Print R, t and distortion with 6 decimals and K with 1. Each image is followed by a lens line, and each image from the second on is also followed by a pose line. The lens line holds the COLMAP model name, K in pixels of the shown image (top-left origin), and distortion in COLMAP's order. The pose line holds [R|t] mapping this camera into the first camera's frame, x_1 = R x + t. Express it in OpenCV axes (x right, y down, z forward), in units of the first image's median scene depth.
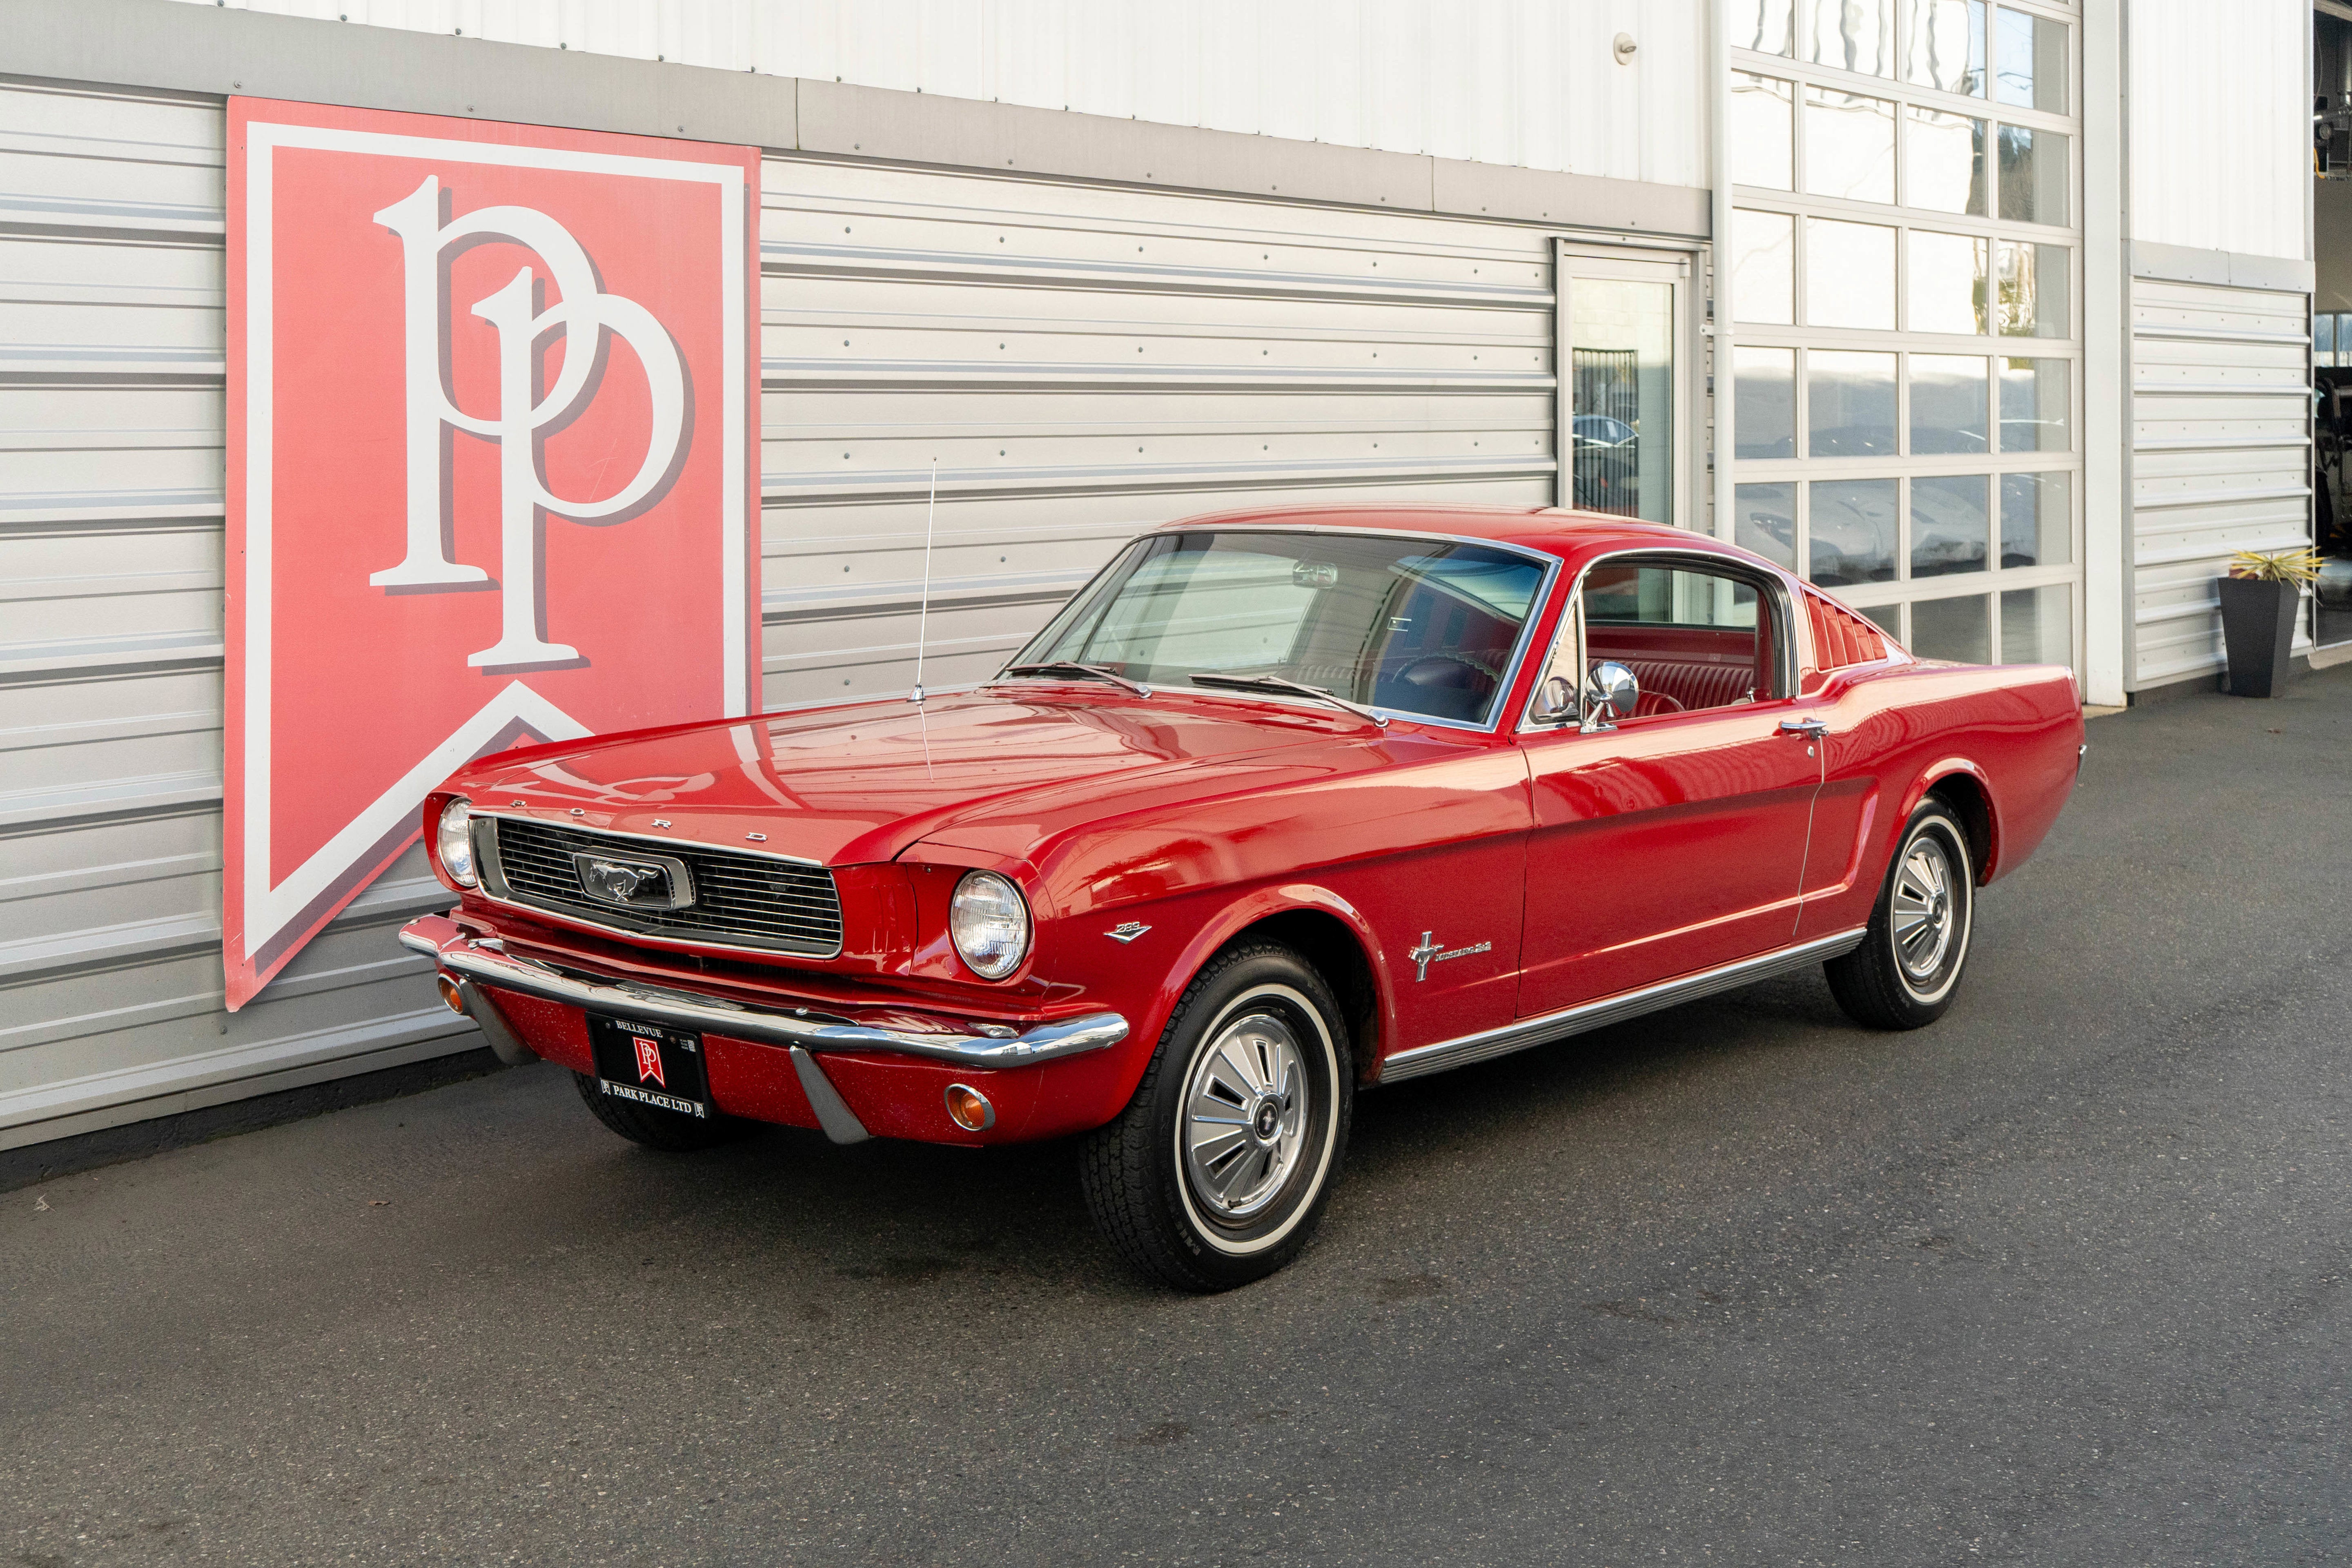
lens RADIAL K [[2680.0, 0, 1199.4], [0, 2680.0, 406.1], [0, 0, 1]] dist [-0.003232, 0.000000]
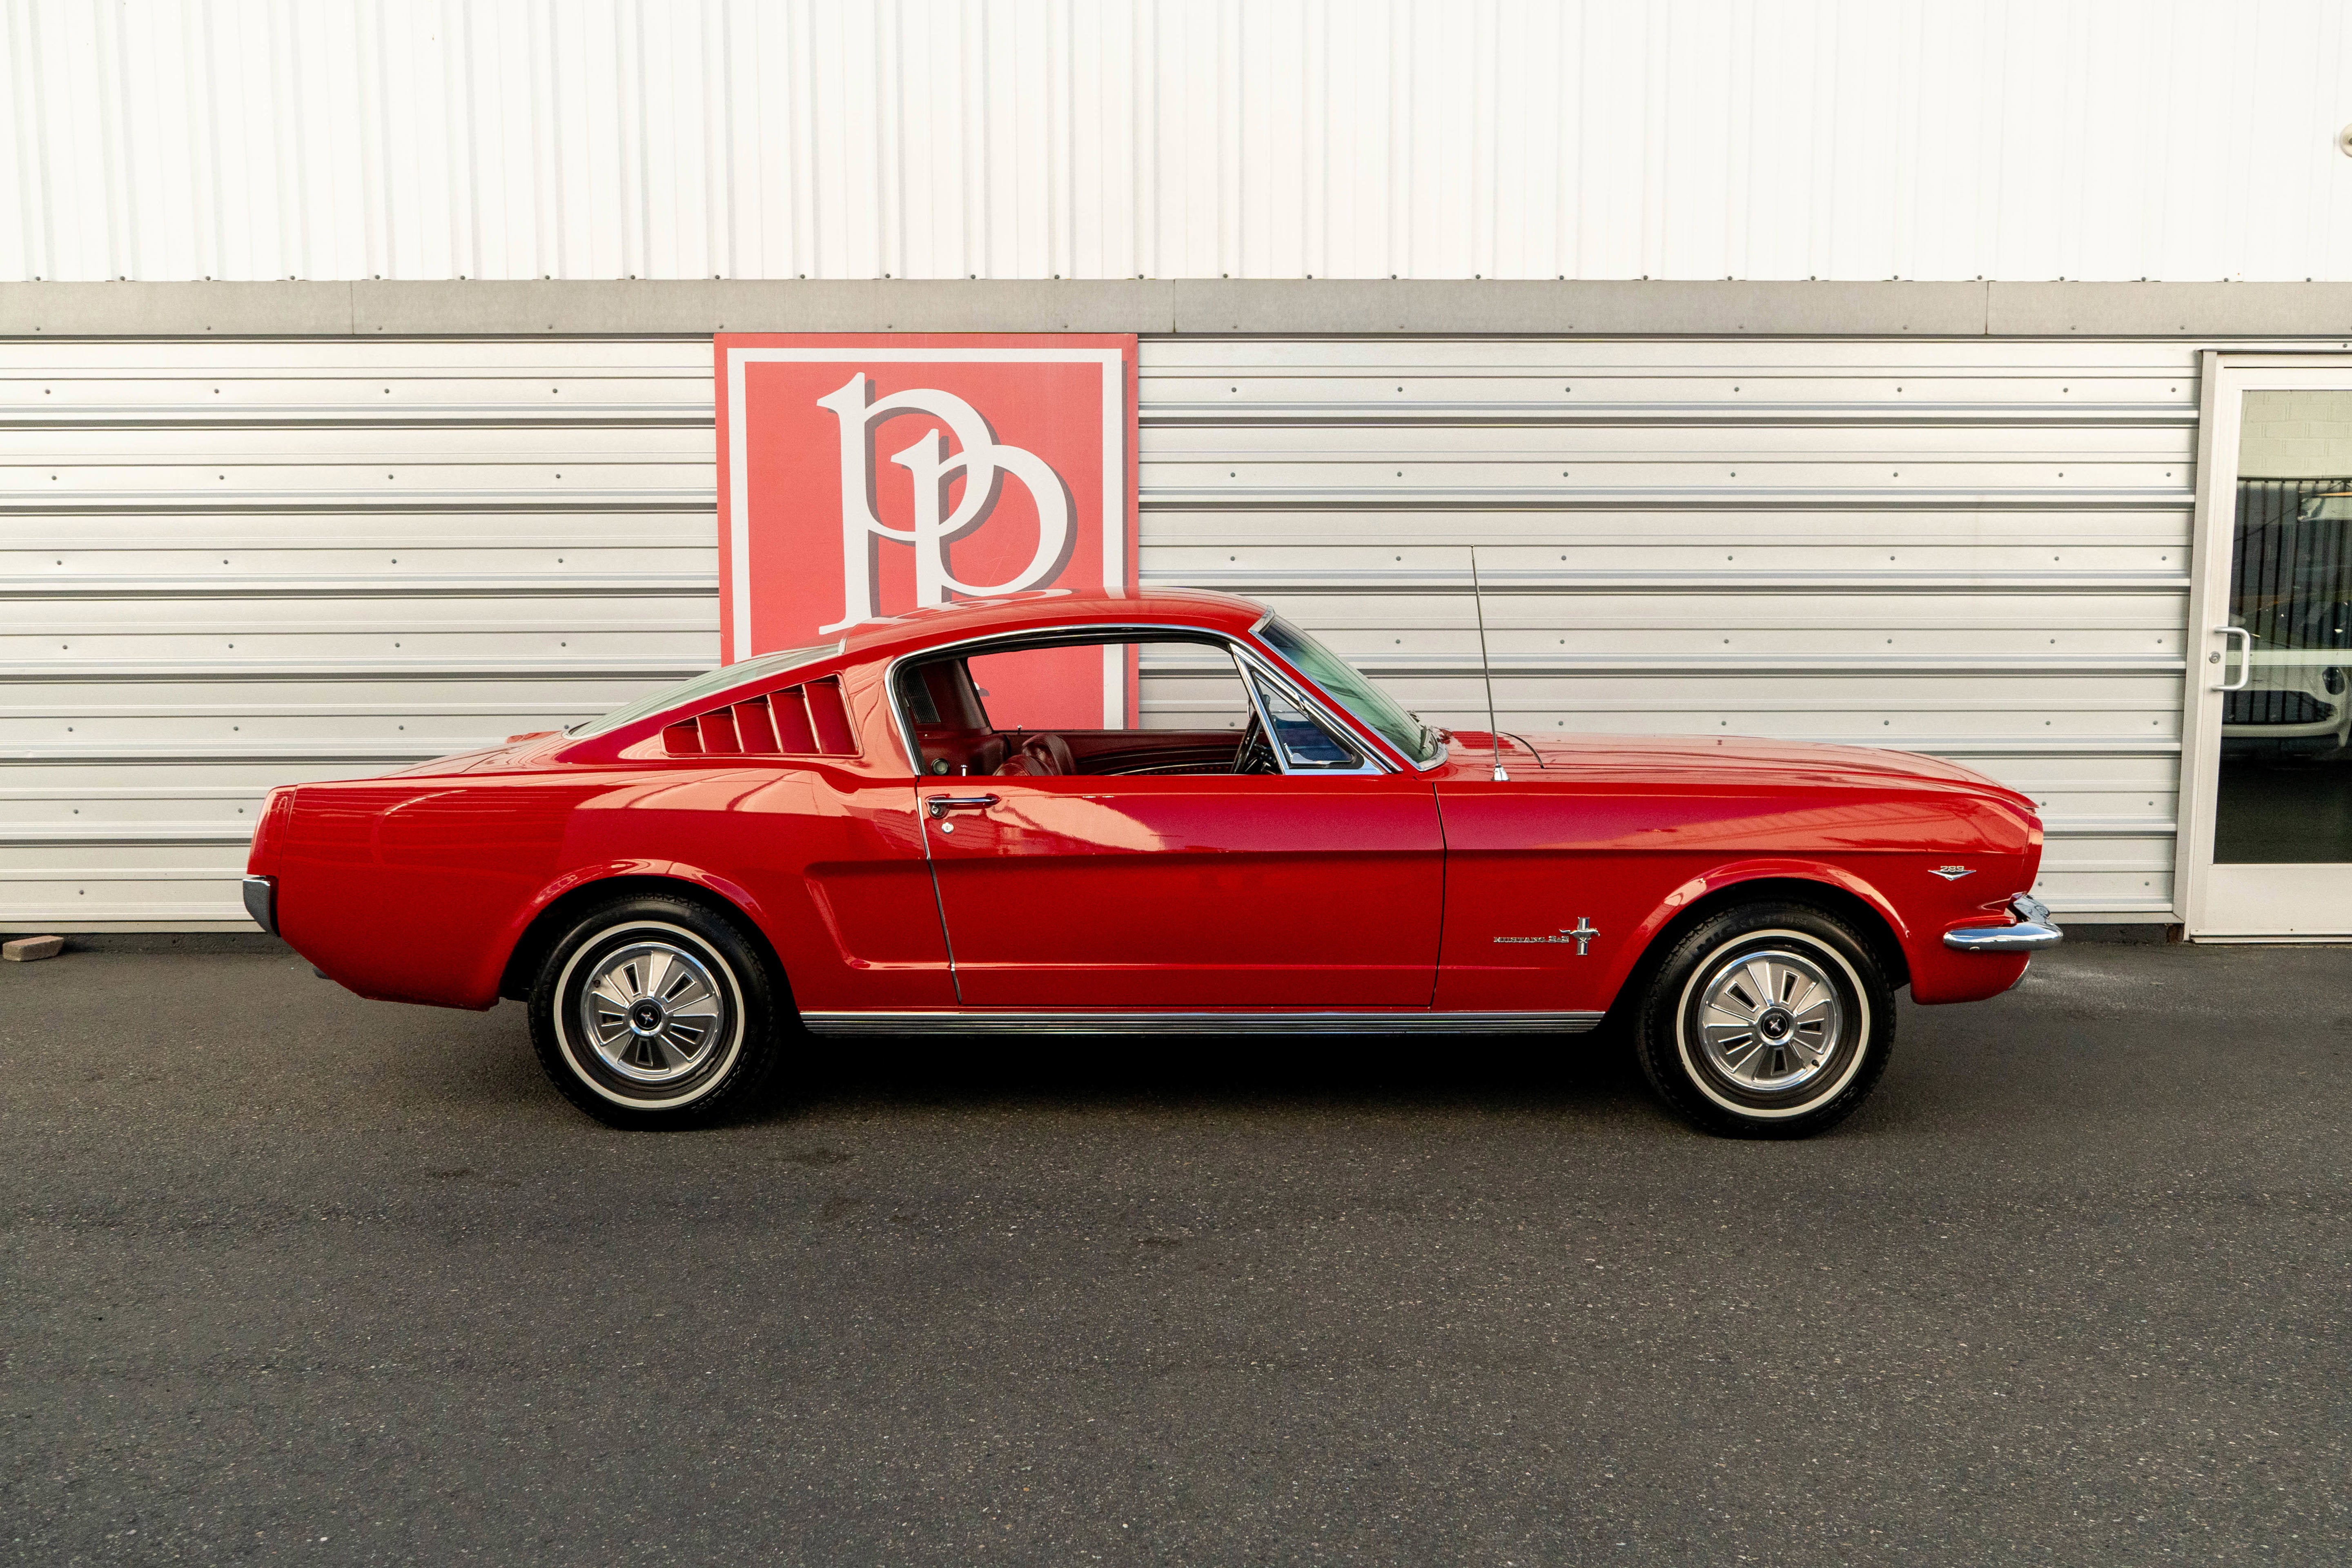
lens RADIAL K [[1879.0, 0, 1216.4], [0, 1879.0, 806.8], [0, 0, 1]] dist [-0.016993, 0.005015]
pose [[0.659422, 0.093149, -0.745980, 0.683035], [0.001904, 0.992084, 0.125563, 0.027748], [0.751771, -0.084219, 0.654024, 0.416434]]
